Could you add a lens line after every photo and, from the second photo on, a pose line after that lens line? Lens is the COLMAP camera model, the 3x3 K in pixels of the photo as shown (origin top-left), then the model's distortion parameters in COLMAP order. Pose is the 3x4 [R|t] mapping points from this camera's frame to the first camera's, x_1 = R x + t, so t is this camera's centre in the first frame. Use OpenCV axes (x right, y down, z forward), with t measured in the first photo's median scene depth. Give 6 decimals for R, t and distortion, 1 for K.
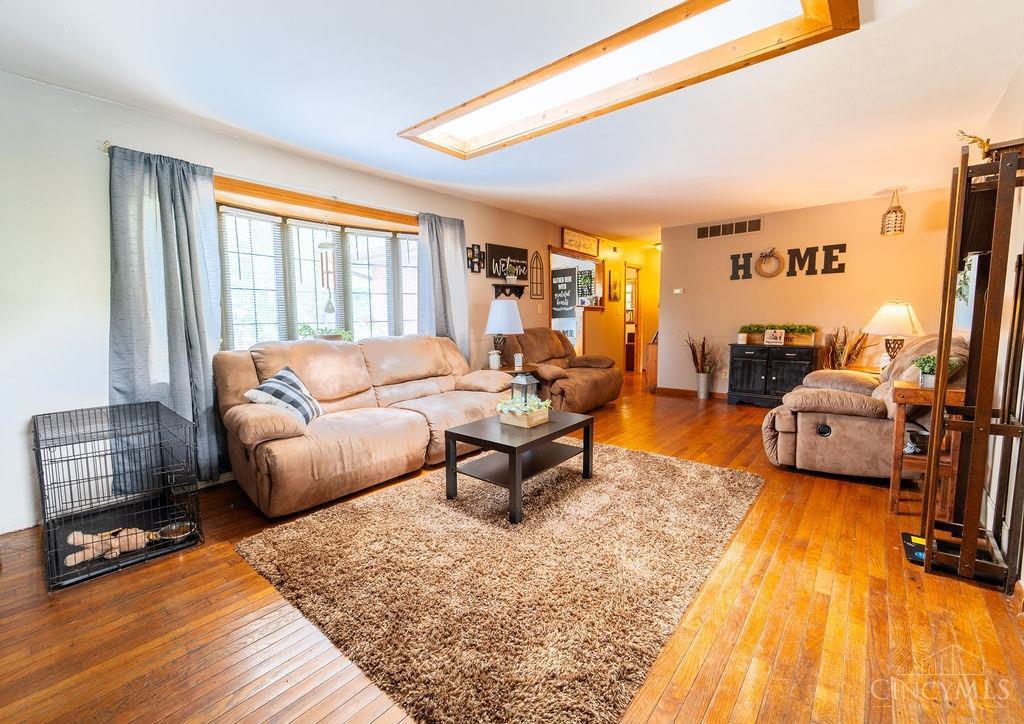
lens RADIAL K [[470.4, 0, 508.3], [0, 470.4, 365.9], [0, 0, 1]] dist [-0.001452, -0.000386]
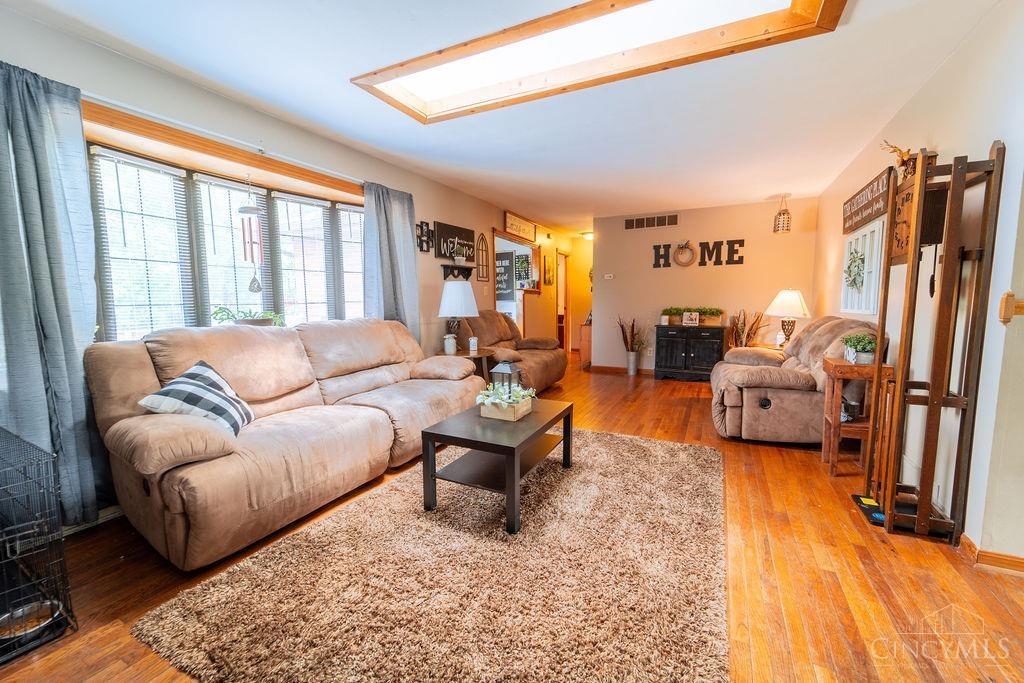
lens RADIAL K [[407.0, 0, 512.0], [0, 407.0, 341.5], [0, 0, 1]] dist [-0.000403, -0.002133]
pose [[0.965388, -0.018552, 0.260156, -0.154043], [0.018912, 0.999821, 0.001120, -0.021663], [-0.260130, 0.003839, 0.965566, 0.225352]]
